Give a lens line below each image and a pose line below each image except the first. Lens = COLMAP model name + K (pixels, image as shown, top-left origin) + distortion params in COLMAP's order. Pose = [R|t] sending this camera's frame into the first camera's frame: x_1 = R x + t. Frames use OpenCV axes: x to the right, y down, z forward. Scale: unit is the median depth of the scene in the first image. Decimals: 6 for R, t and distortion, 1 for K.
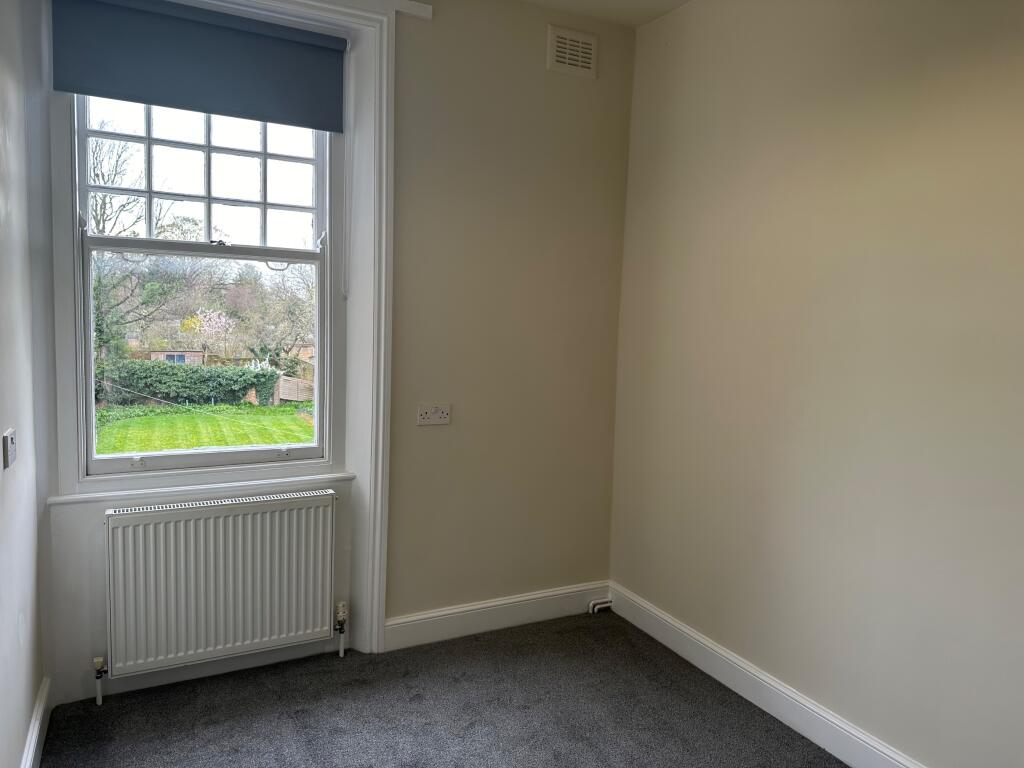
lens RADIAL K [[720.9, 0, 530.4], [0, 720.9, 379.4], [0, 0, 1]] dist [0.047264, -0.051227]
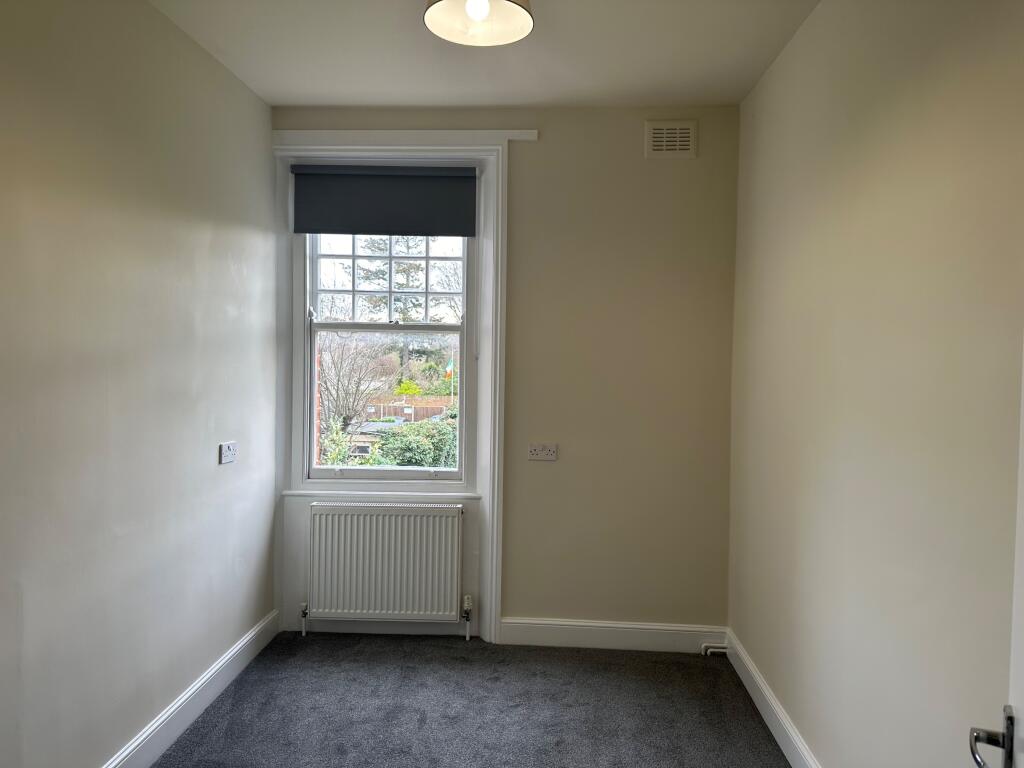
lens RADIAL K [[720.9, 0, 511.8], [0, 720.9, 372.7], [0, 0, 1]] dist [0.047264, -0.051227]
pose [[0.858289, -0.008861, -0.513089, 0.484463], [-0.034309, 0.996623, -0.074603, 0.009215], [0.512018, 0.081635, 0.855087, -0.080153]]
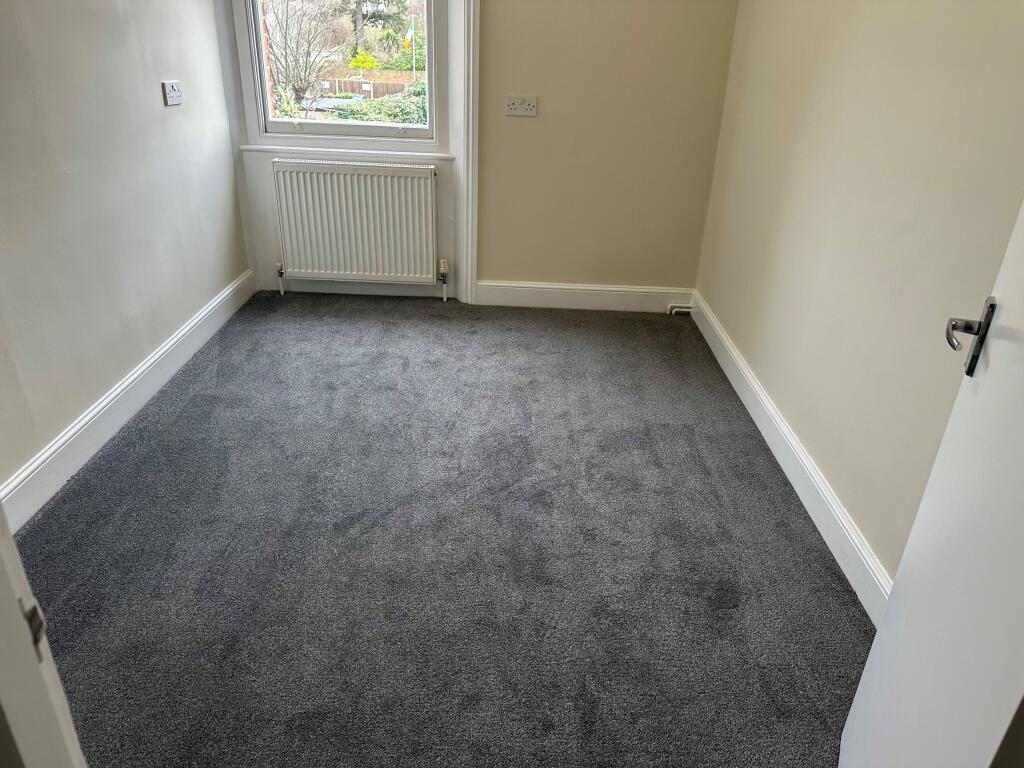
lens RADIAL K [[720.9, 0, 518.8], [0, 720.9, 382.0], [0, 0, 1]] dist [0.047264, -0.051227]
pose [[0.882207, 0.207492, -0.422680, 0.462450], [-0.053499, 0.936029, 0.347832, 0.063057], [0.467813, -0.284247, 0.836872, -0.066868]]
